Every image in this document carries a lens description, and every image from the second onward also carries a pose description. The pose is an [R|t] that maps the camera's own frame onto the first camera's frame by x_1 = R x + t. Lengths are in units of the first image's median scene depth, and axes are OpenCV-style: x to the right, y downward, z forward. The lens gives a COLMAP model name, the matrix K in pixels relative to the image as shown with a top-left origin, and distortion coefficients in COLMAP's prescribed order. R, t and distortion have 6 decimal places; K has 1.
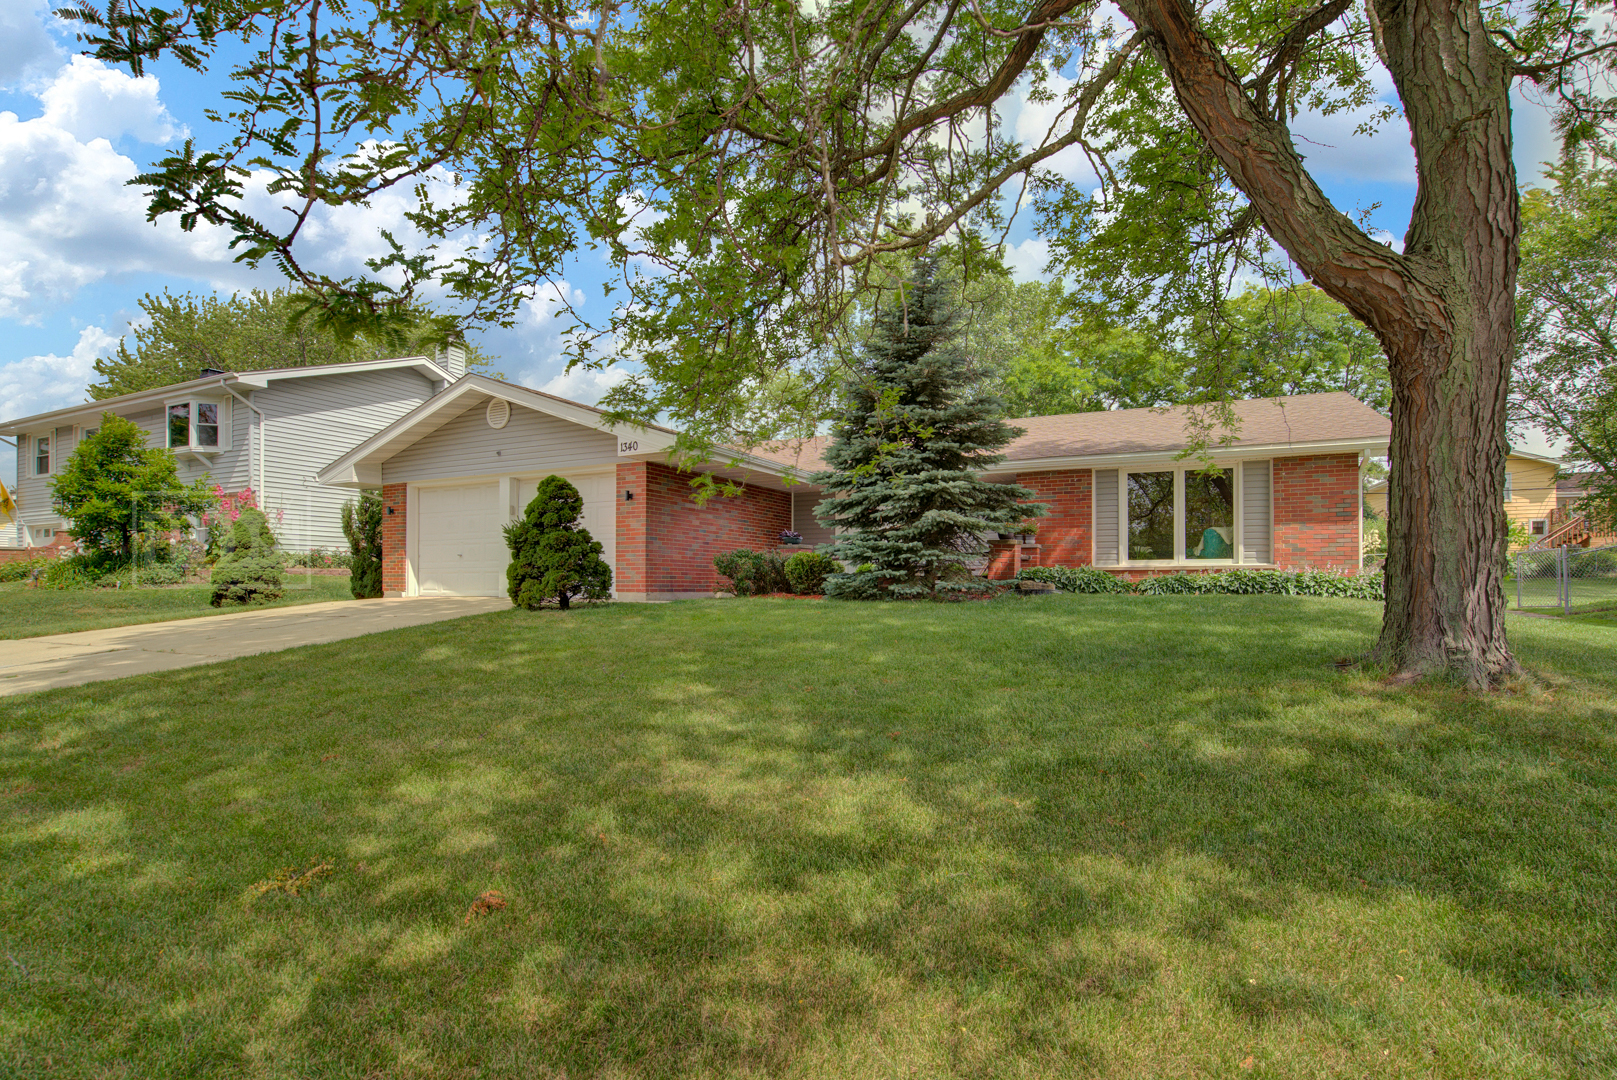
lens RADIAL K [[780.3, 0, 807.0], [0, 780.3, 550.4], [0, 0, 1]] dist [-0.063031, 0.023617]
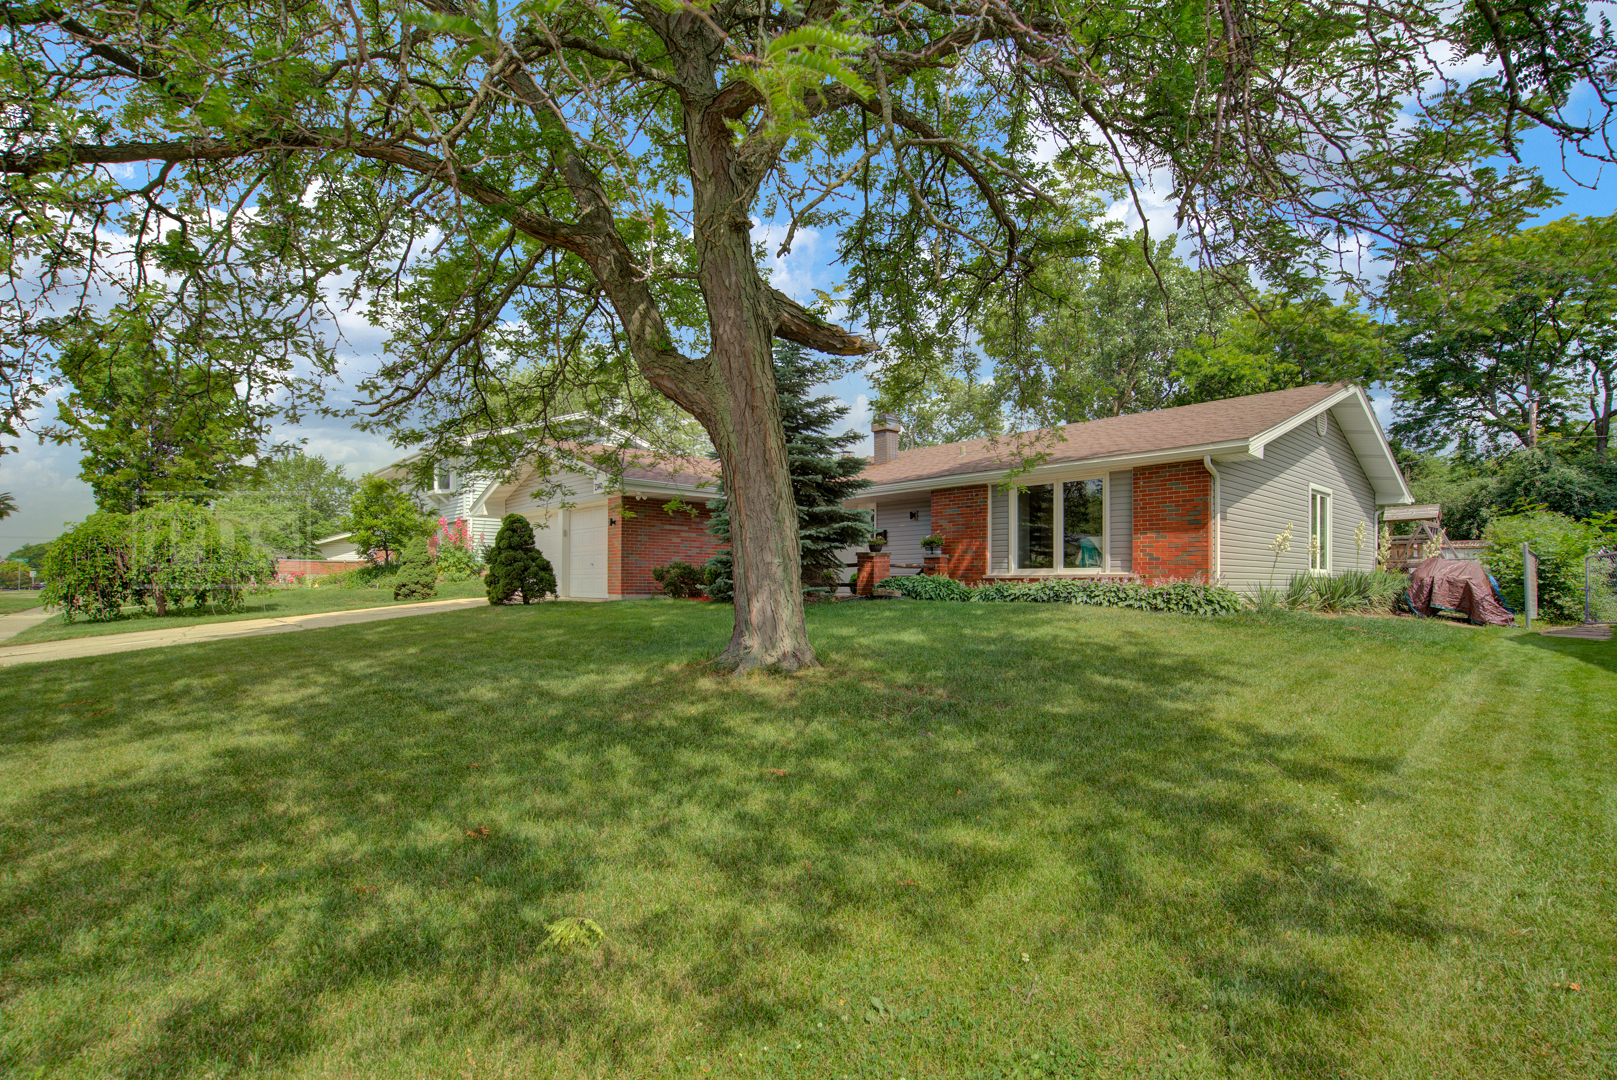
lens RADIAL K [[780.3, 0, 807.0], [0, 780.3, 550.4], [0, 0, 1]] dist [-0.063031, 0.023617]
pose [[0.919694, -0.012101, -0.392450, 0.573929], [0.011079, 0.999927, -0.004869, -0.010832], [0.392480, 0.000130, 0.919761, -0.097221]]
